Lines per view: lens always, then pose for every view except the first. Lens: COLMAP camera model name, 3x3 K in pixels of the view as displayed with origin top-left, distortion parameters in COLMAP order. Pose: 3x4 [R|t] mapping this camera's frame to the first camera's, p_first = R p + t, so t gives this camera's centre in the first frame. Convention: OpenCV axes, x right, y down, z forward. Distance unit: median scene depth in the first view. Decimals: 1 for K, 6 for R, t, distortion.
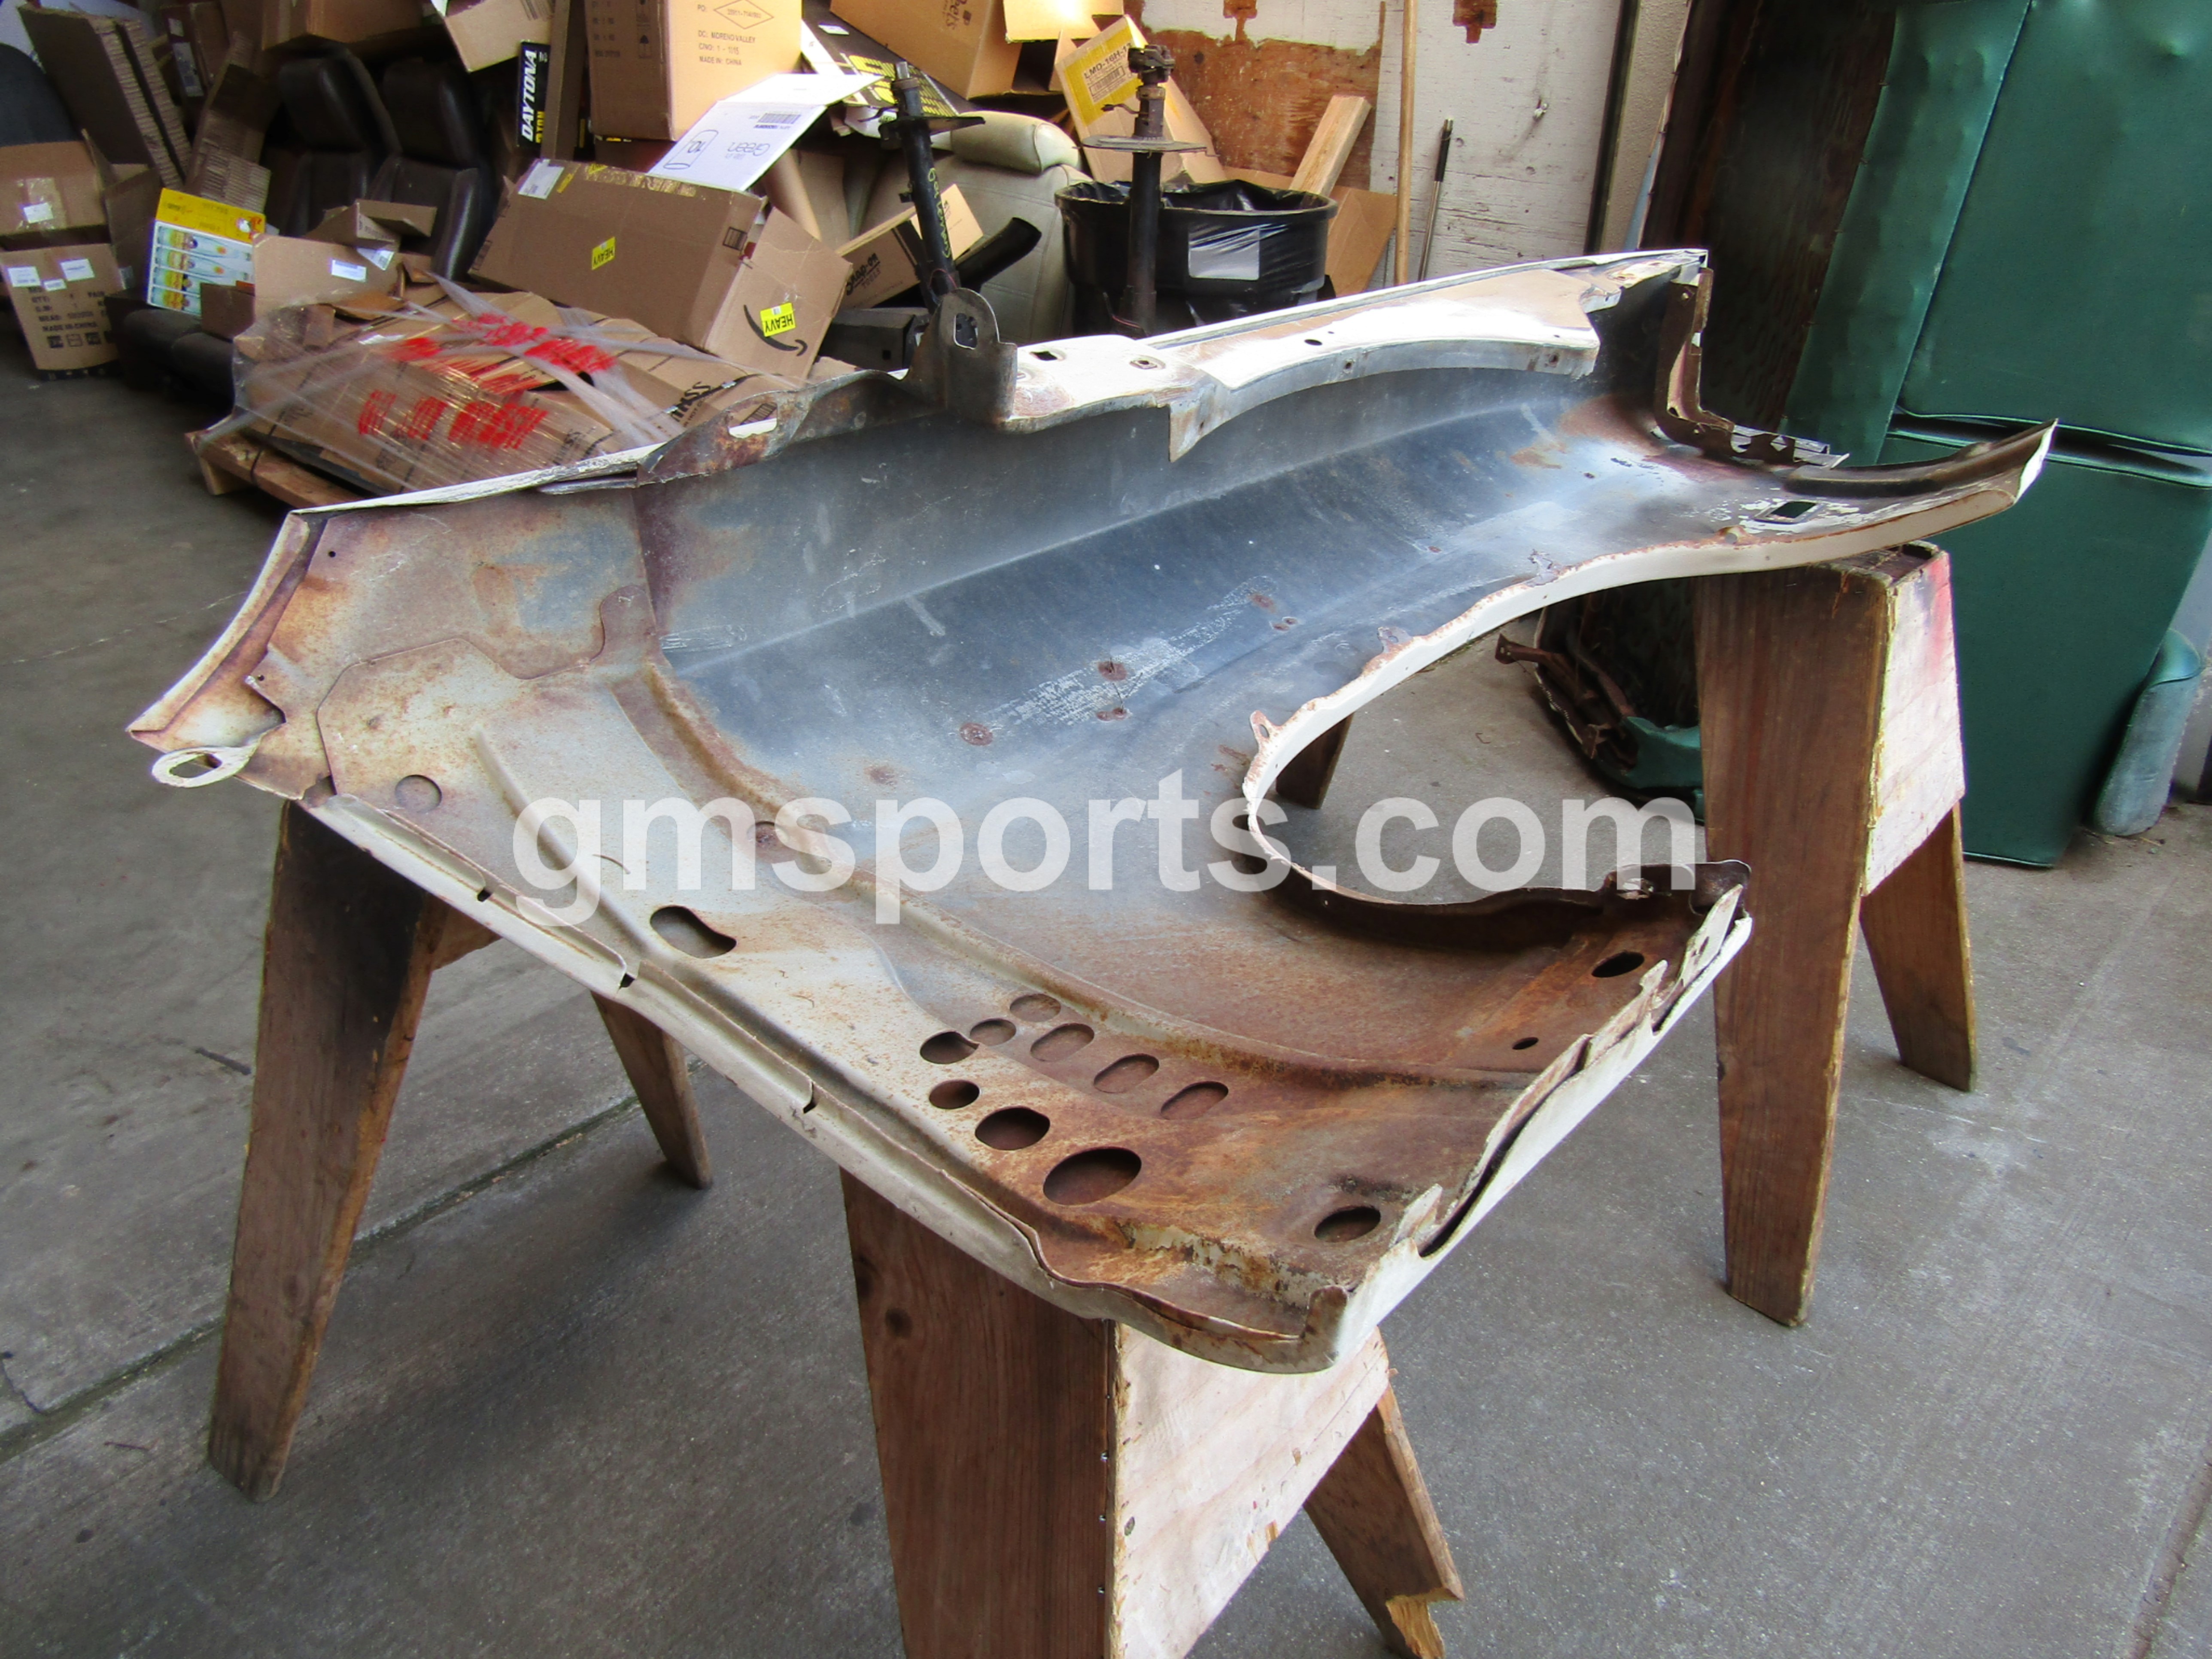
lens RADIAL K [[1575.2, 0, 1116.6], [0, 1575.2, 835.2], [0, 0, 1]] dist [0.000734, -0.000797]
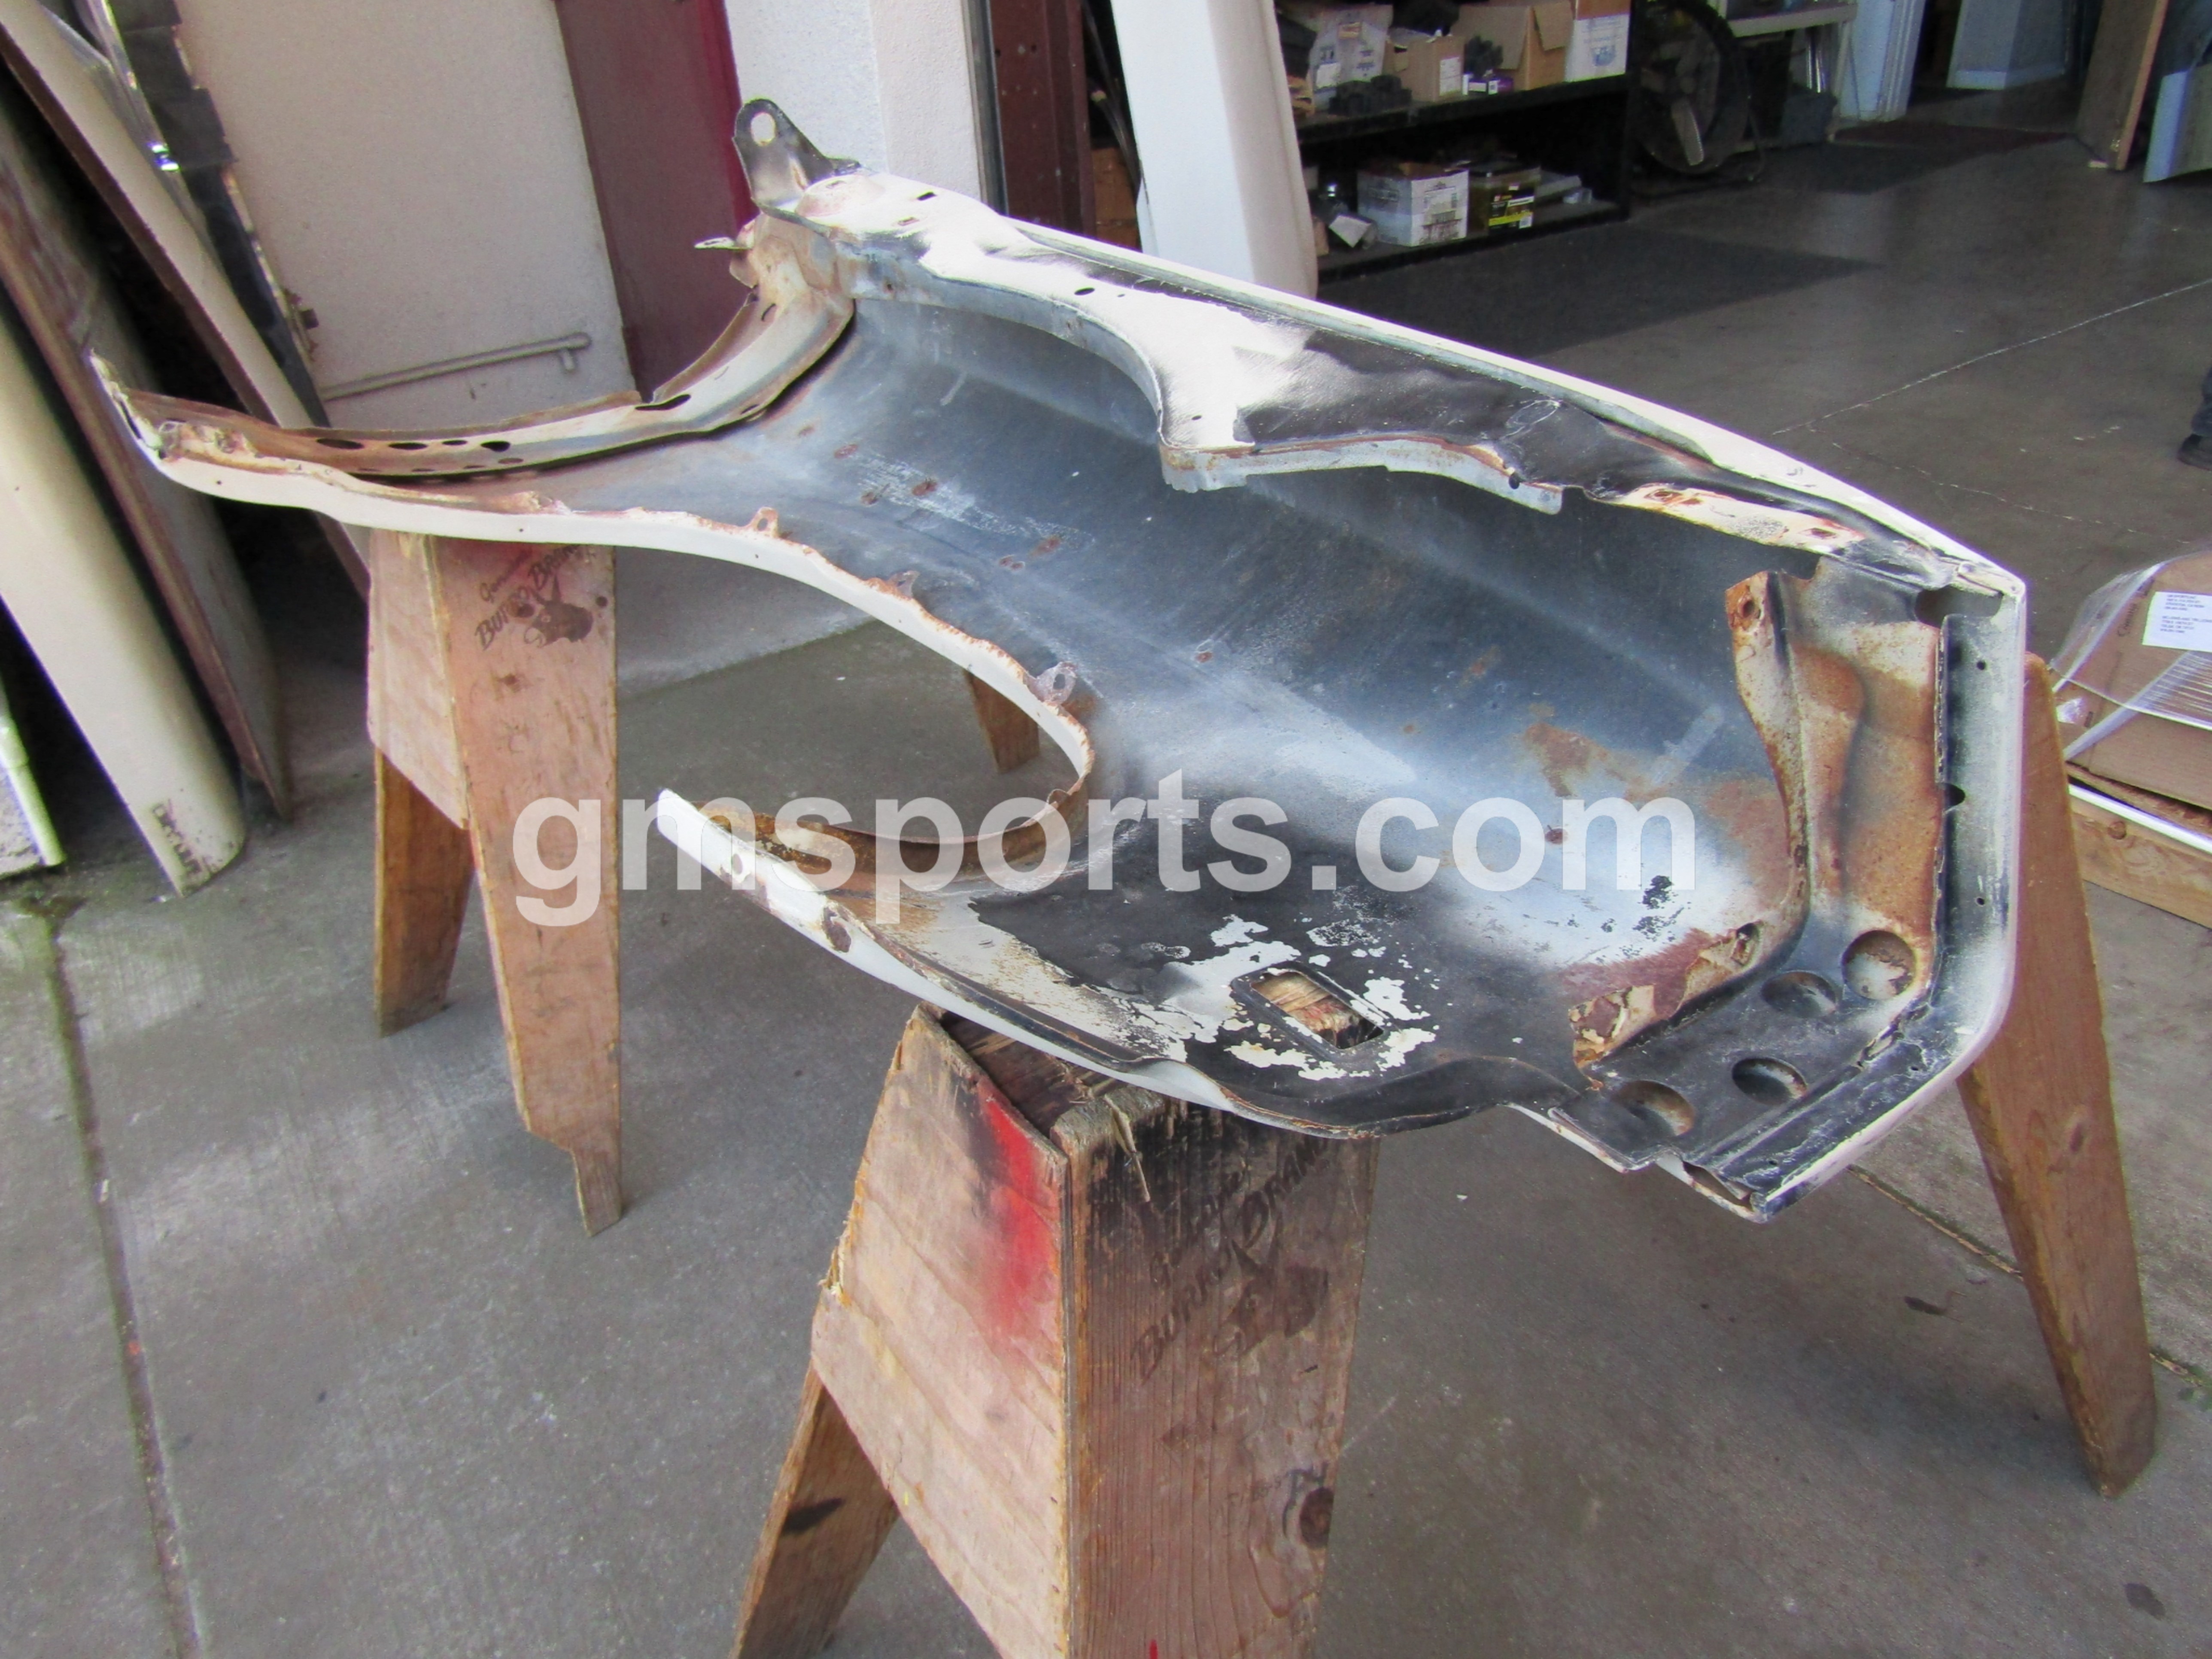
lens RADIAL K [[1563.0, 0, 1106.0], [0, 1563.0, 829.5], [0, 0, 1]] dist [0.002129, -0.011366]
pose [[-0.222145, 0.501204, -0.836329, 0.835130], [-0.453091, 0.706454, 0.543721, -0.485088], [0.863343, 0.499718, 0.070156, 0.921106]]
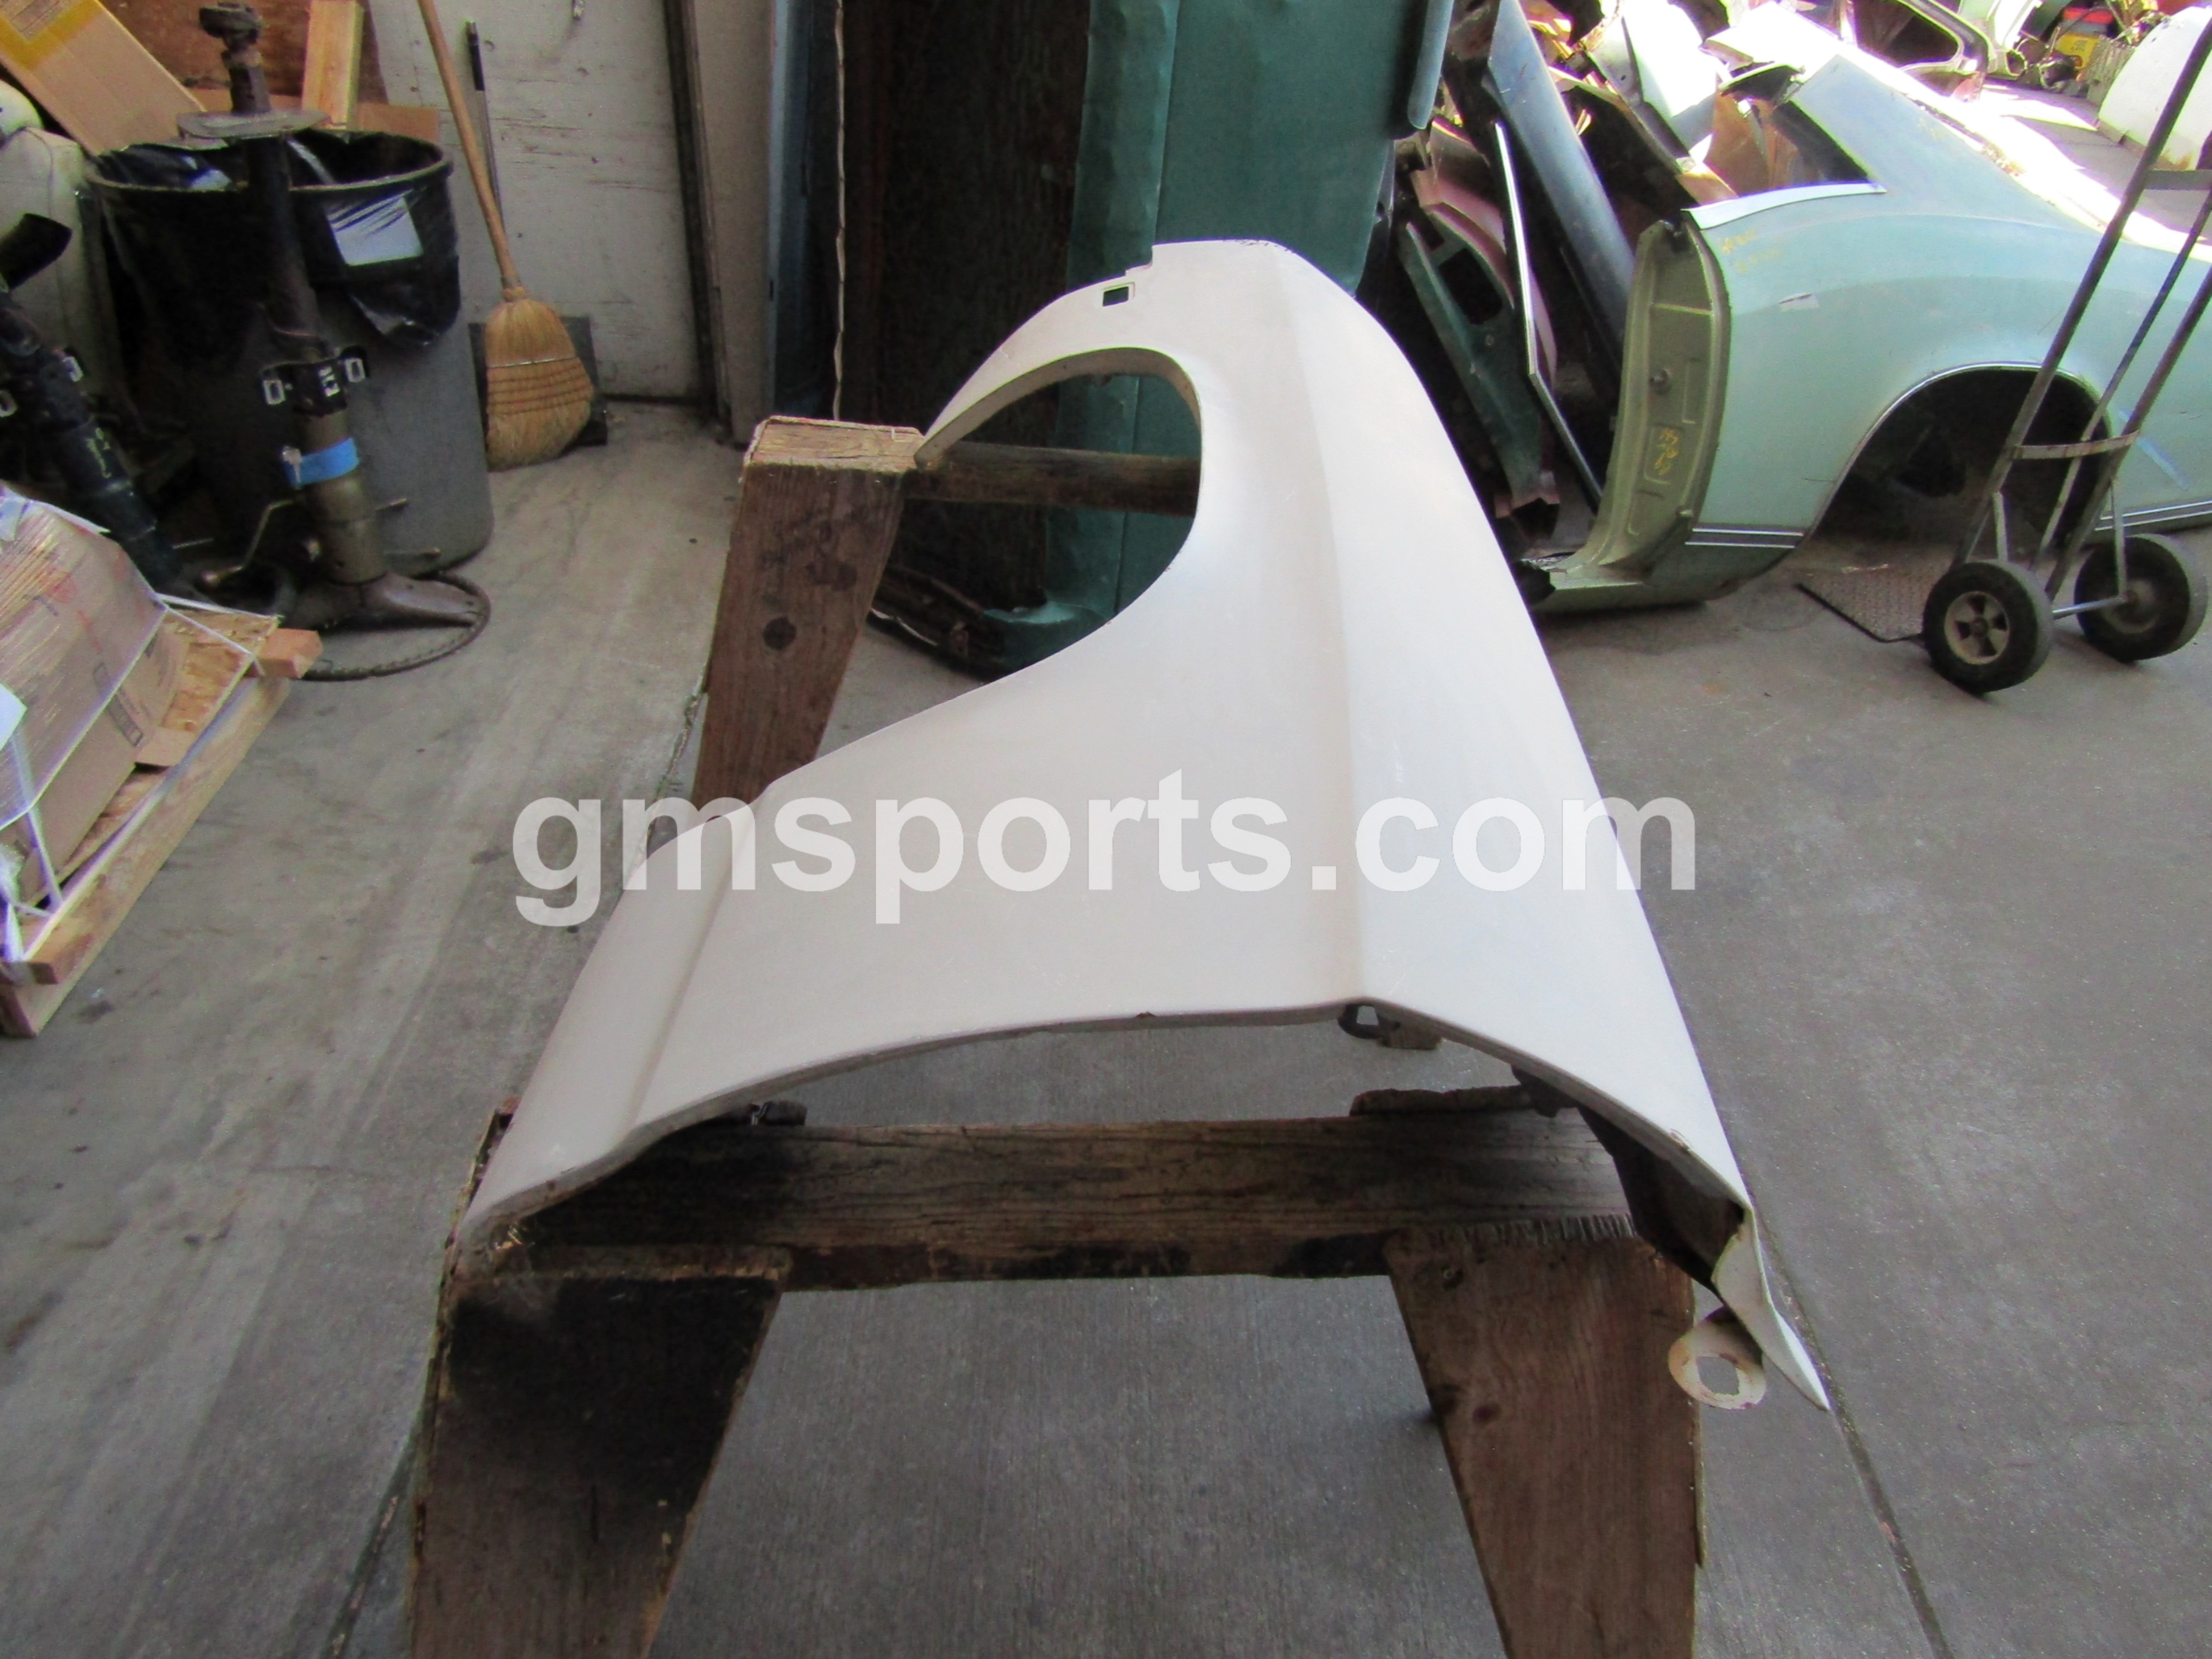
lens RADIAL K [[1563.0, 0, 1106.0], [0, 1563.0, 829.5], [0, 0, 1]] dist [0.002129, -0.011366]
pose [[0.731273, -0.380654, 0.565988, -0.469153], [0.303970, 0.924707, 0.229170, -0.254426], [-0.610607, 0.004458, 0.791921, 0.124401]]
